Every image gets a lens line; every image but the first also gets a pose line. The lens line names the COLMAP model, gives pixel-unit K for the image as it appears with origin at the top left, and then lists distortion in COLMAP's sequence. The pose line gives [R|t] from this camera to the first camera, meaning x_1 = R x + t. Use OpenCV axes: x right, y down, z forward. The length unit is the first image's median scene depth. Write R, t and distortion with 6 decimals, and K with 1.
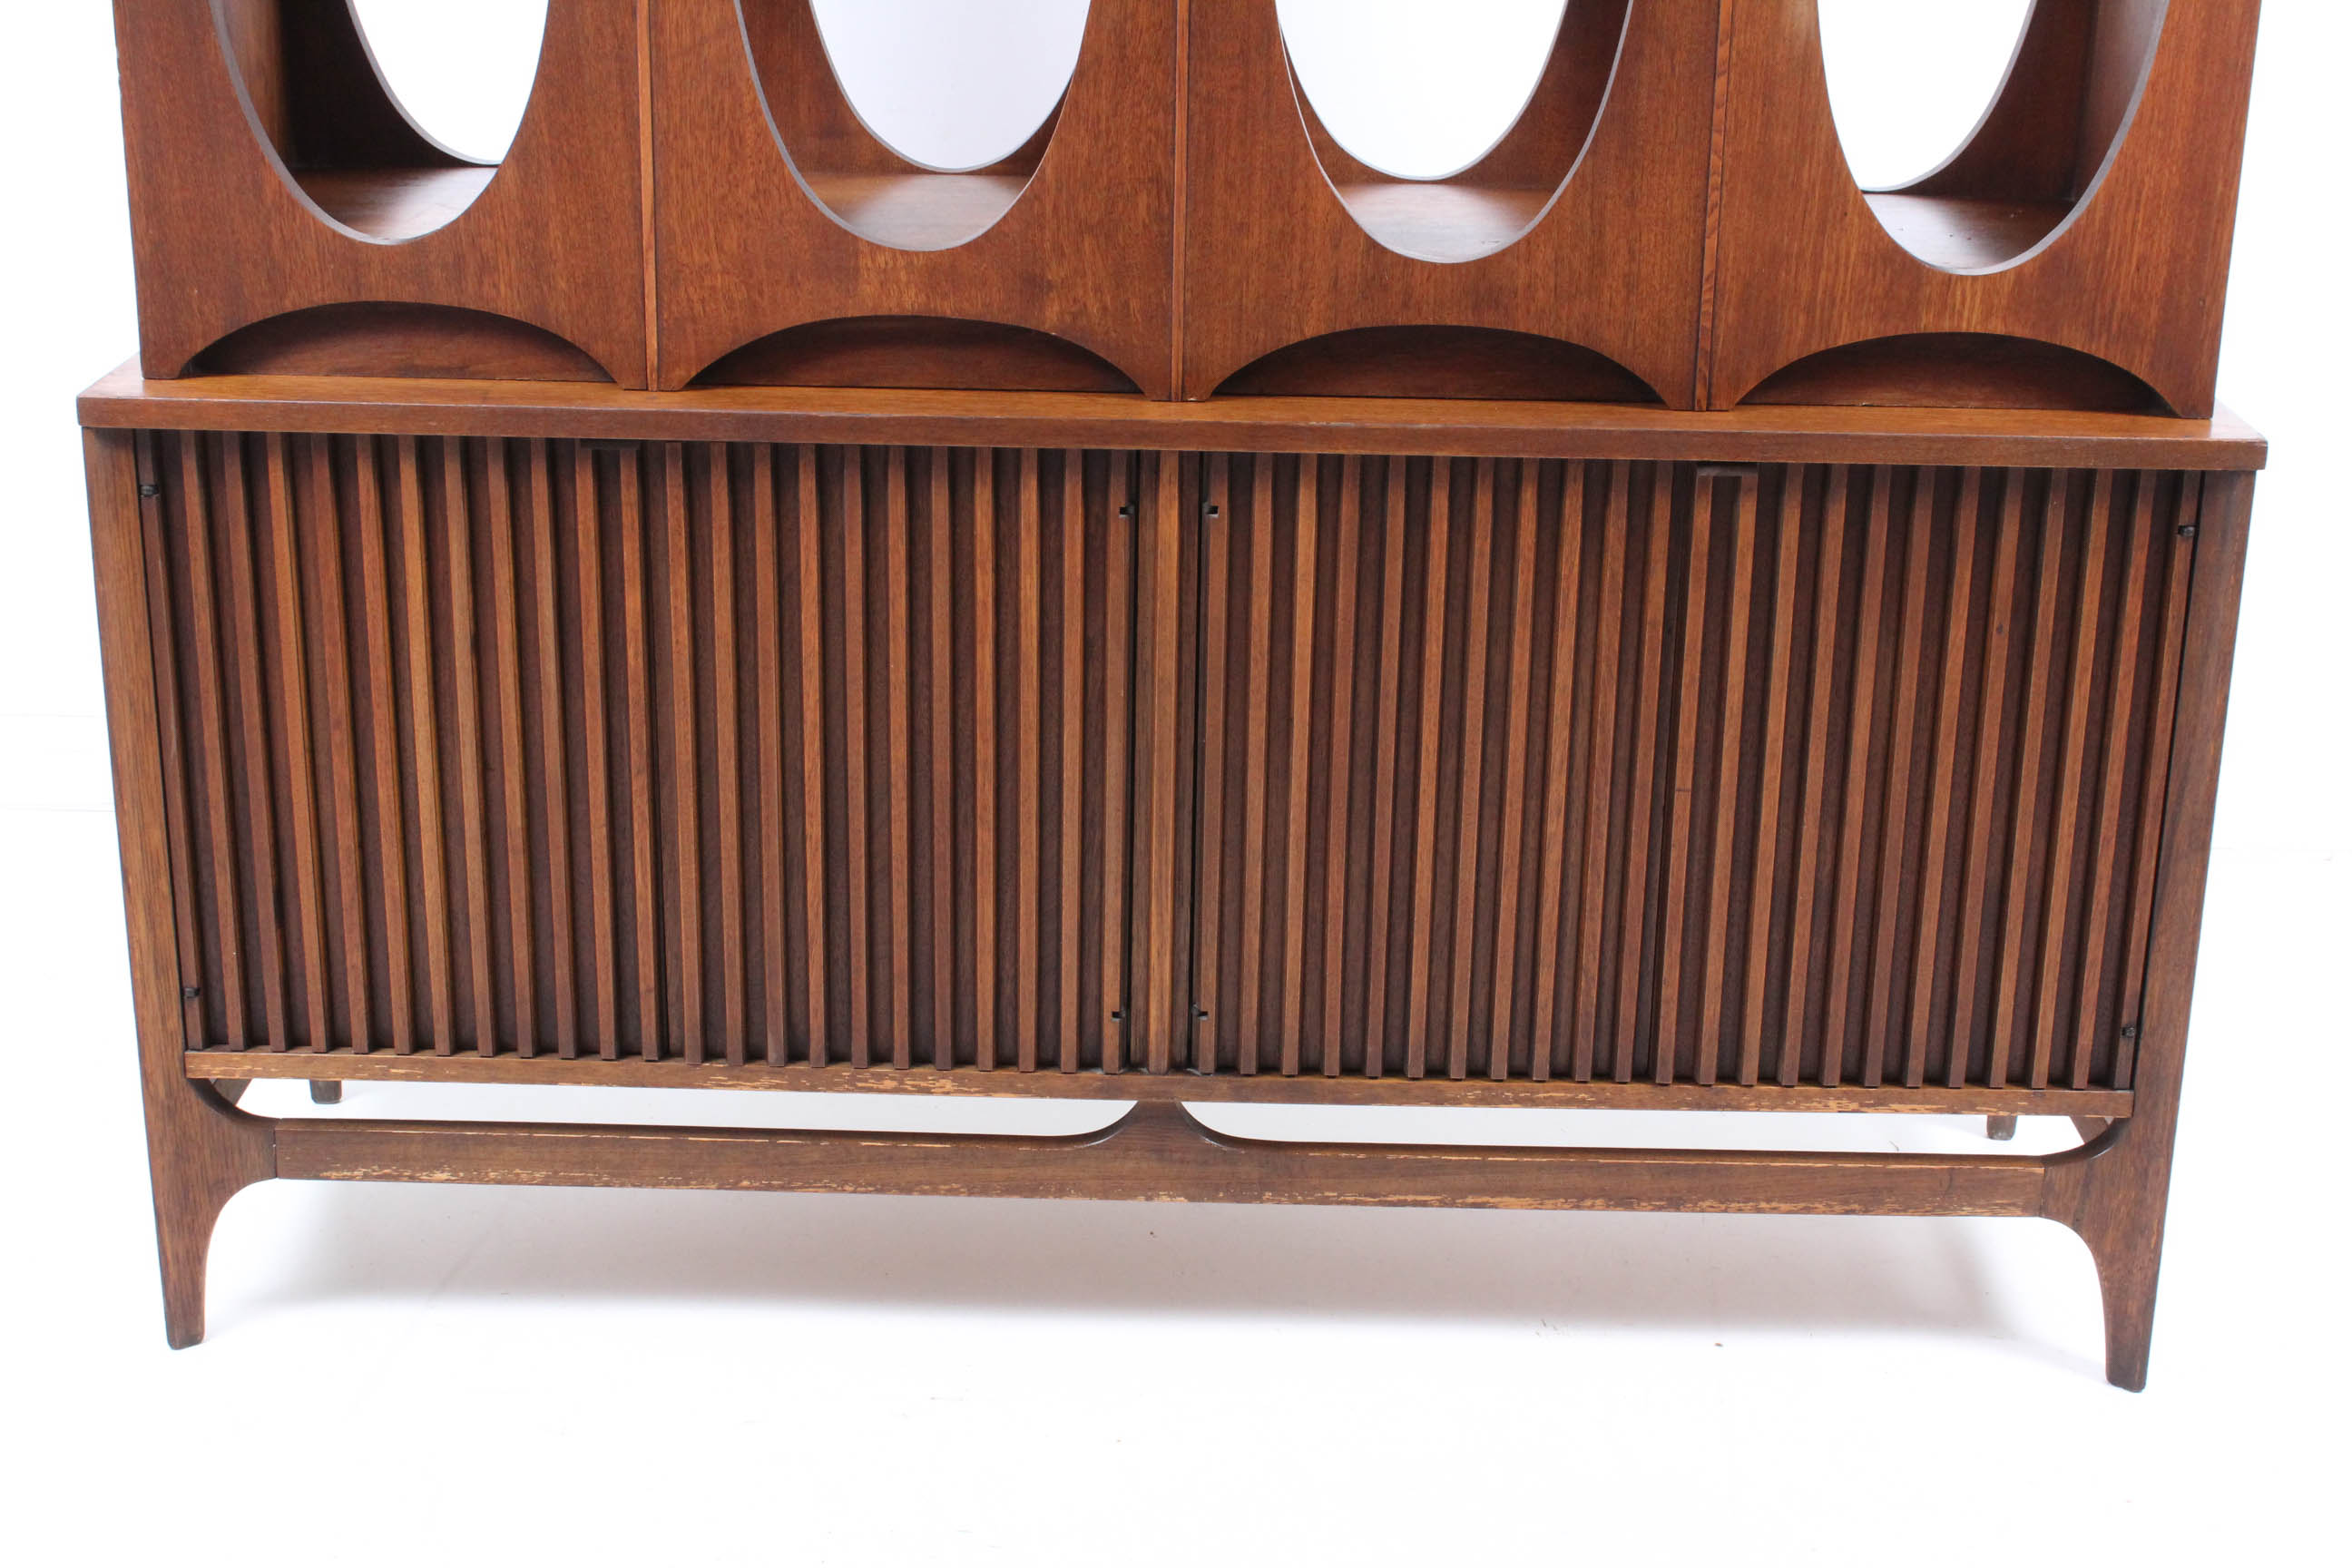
lens RADIAL K [[3405.3, 0, 1171.5], [0, 3405.3, 779.9], [0, 0, 1]] dist [-0.041022, 0.000000]
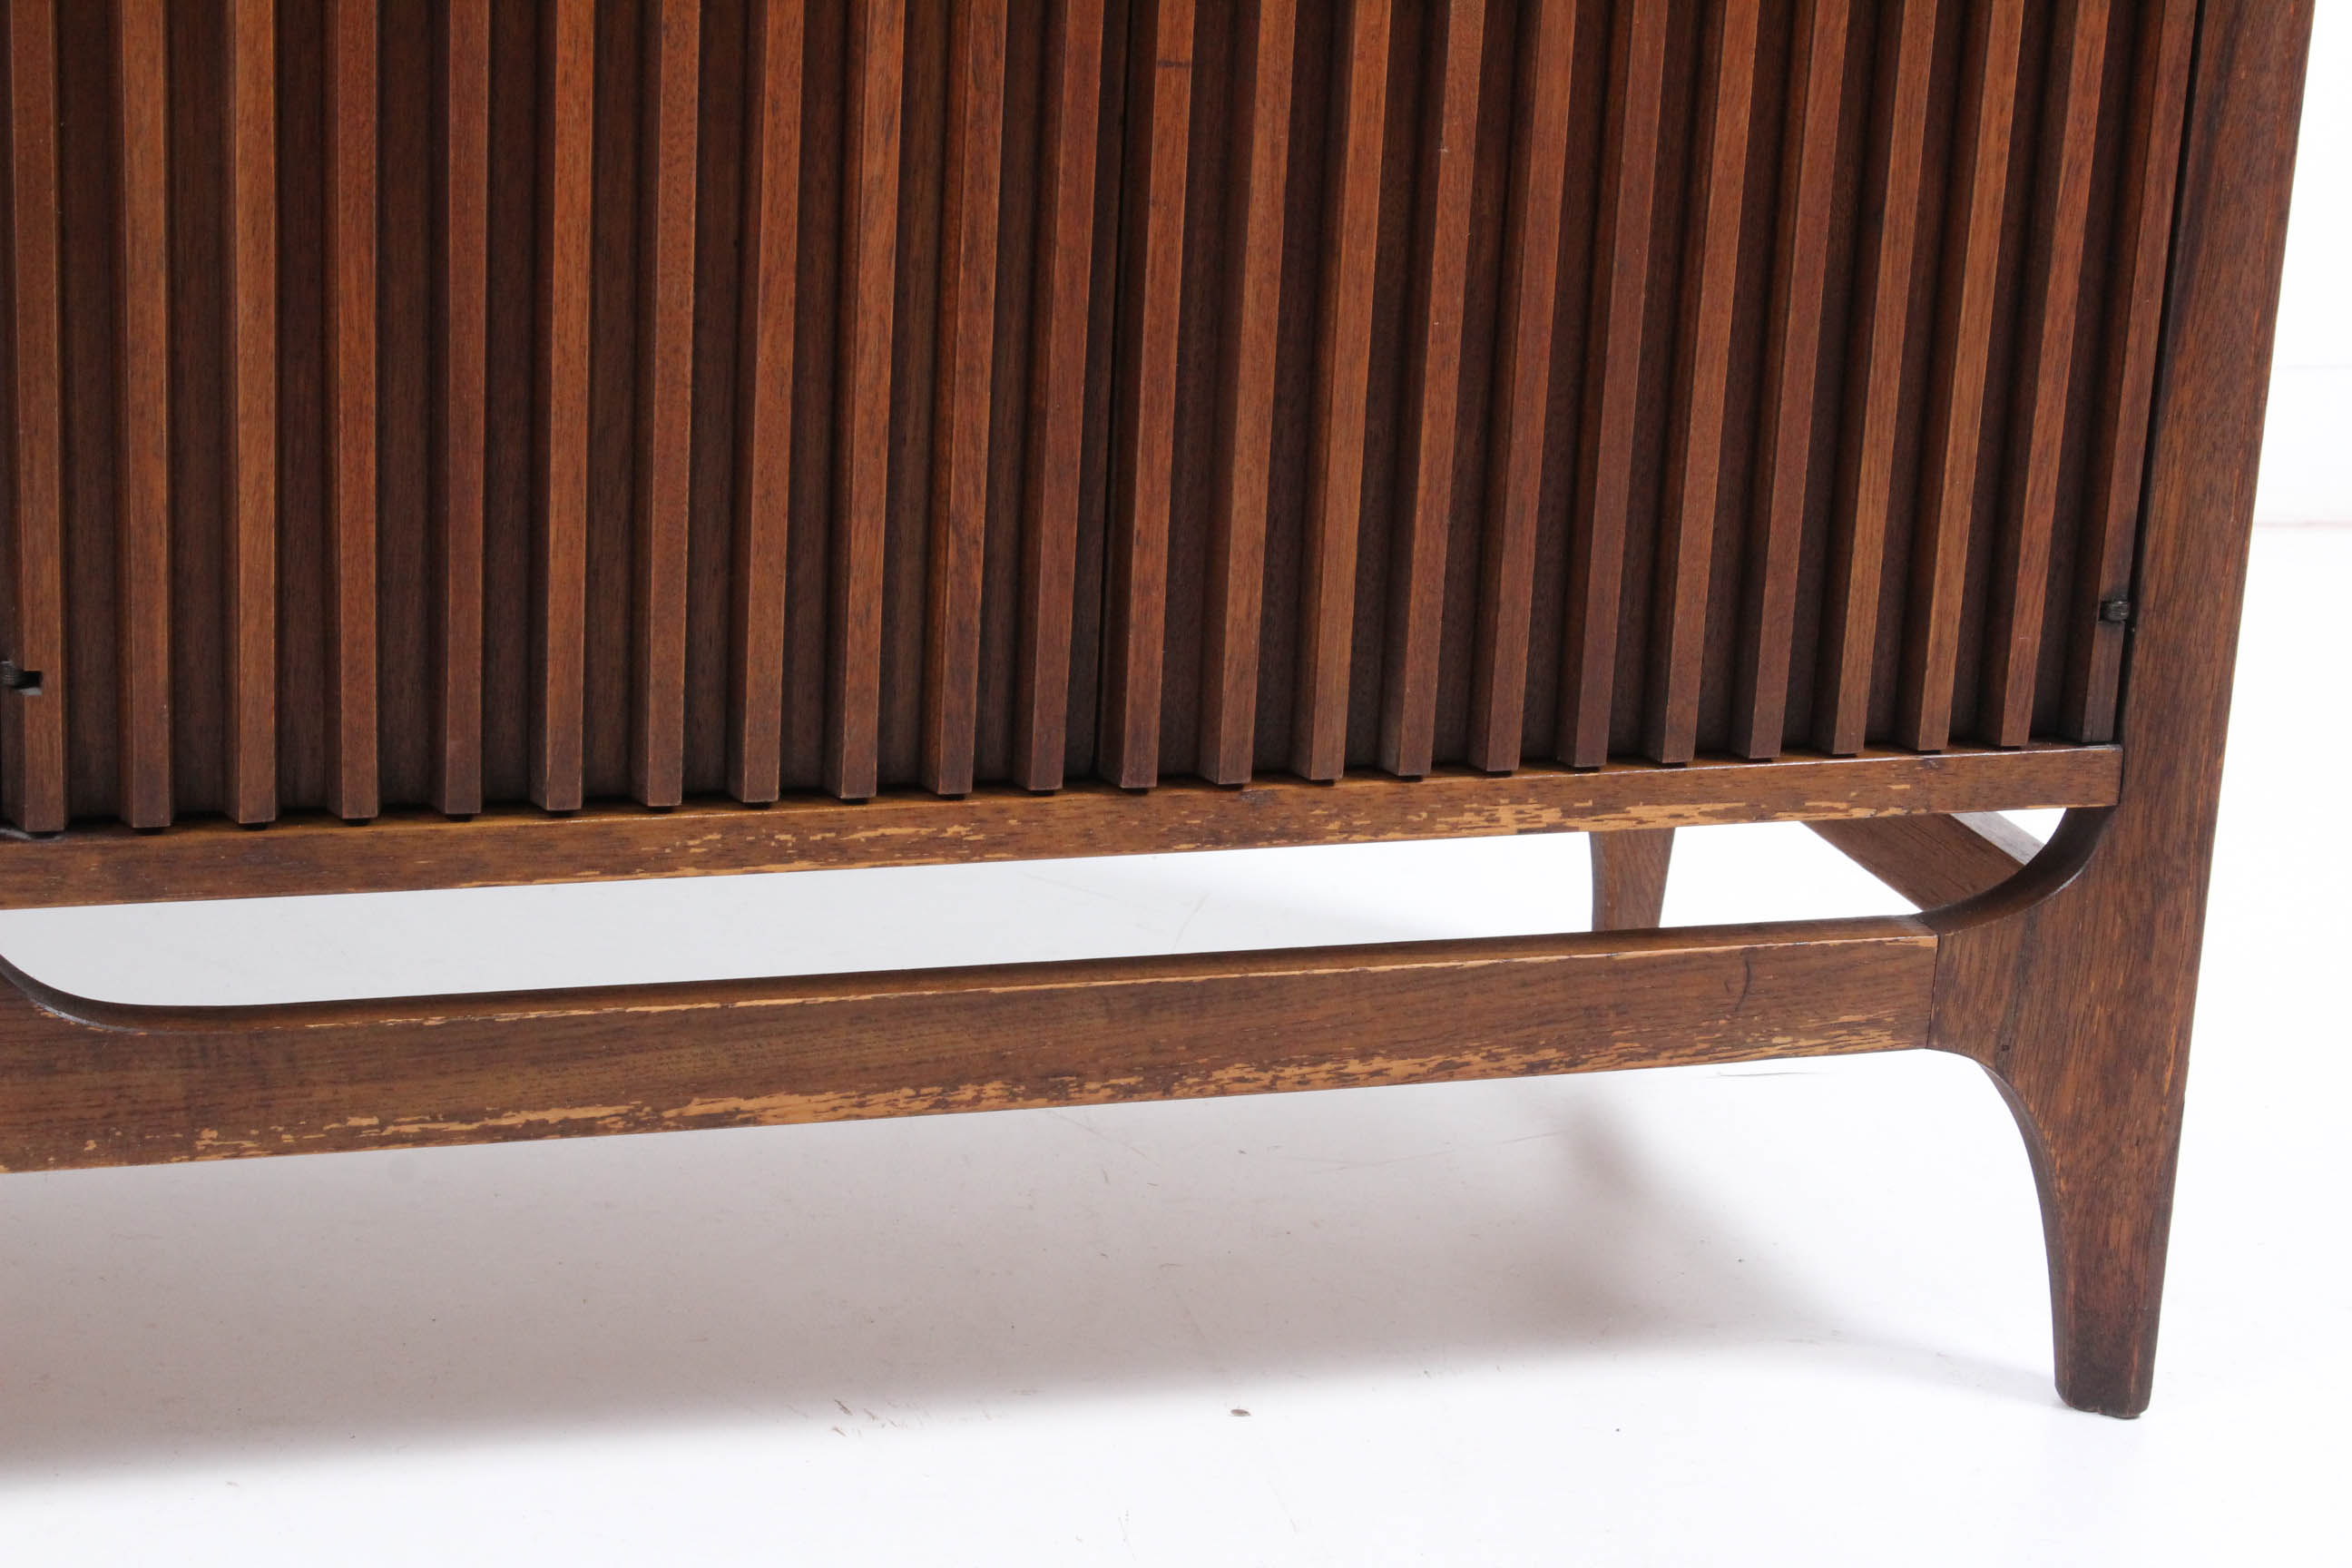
lens RADIAL K [[4882.1, 0, 1175.1], [0, 4882.1, 784.4], [0, 0, 1]] dist [0.035636, 0.000000]
pose [[0.949571, -0.059339, 0.307884, -0.042134], [0.067267, 0.997619, -0.015189, 0.102632], [-0.306250, 0.035133, 0.951303, 0.431036]]
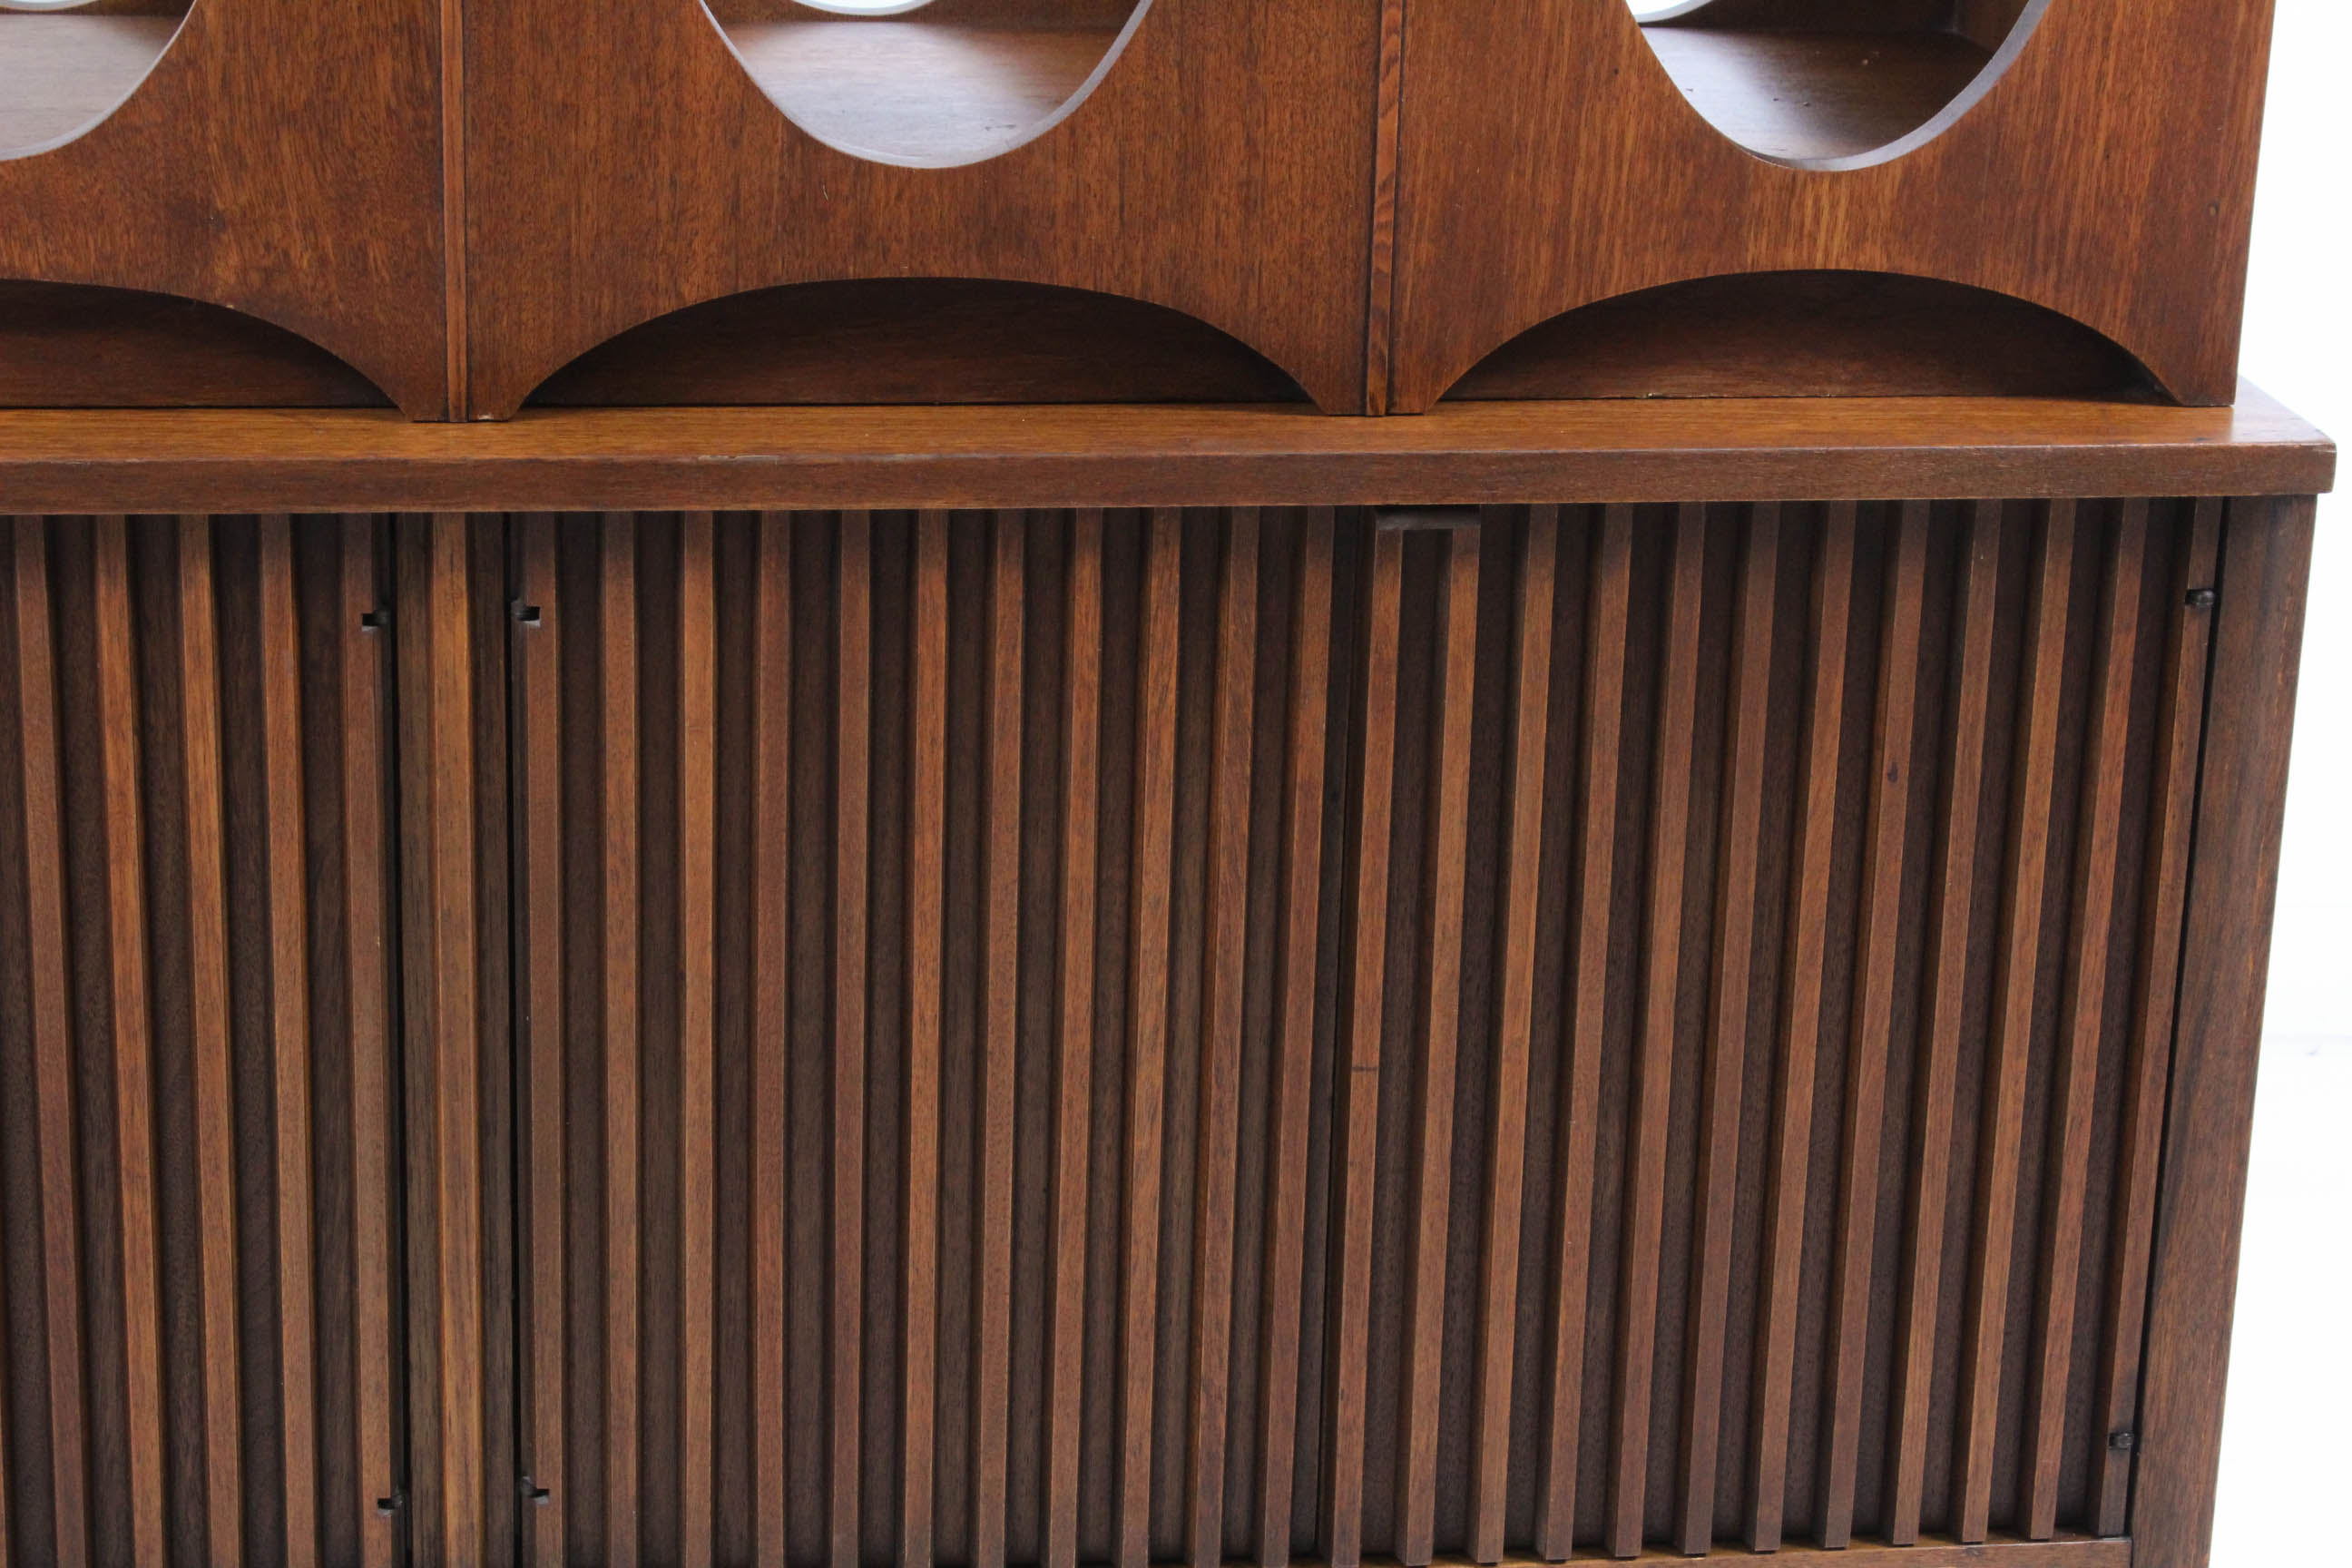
lens RADIAL K [[5032.4, 0, 1167.5], [0, 5032.4, 784.7], [0, 0, 1]] dist [0.048016, 0.000000]
pose [[0.988825, -0.034645, 0.145002, -0.005364], [0.036464, 0.999286, -0.009904, -0.038431], [-0.144555, 0.015081, 0.989382, 0.159563]]
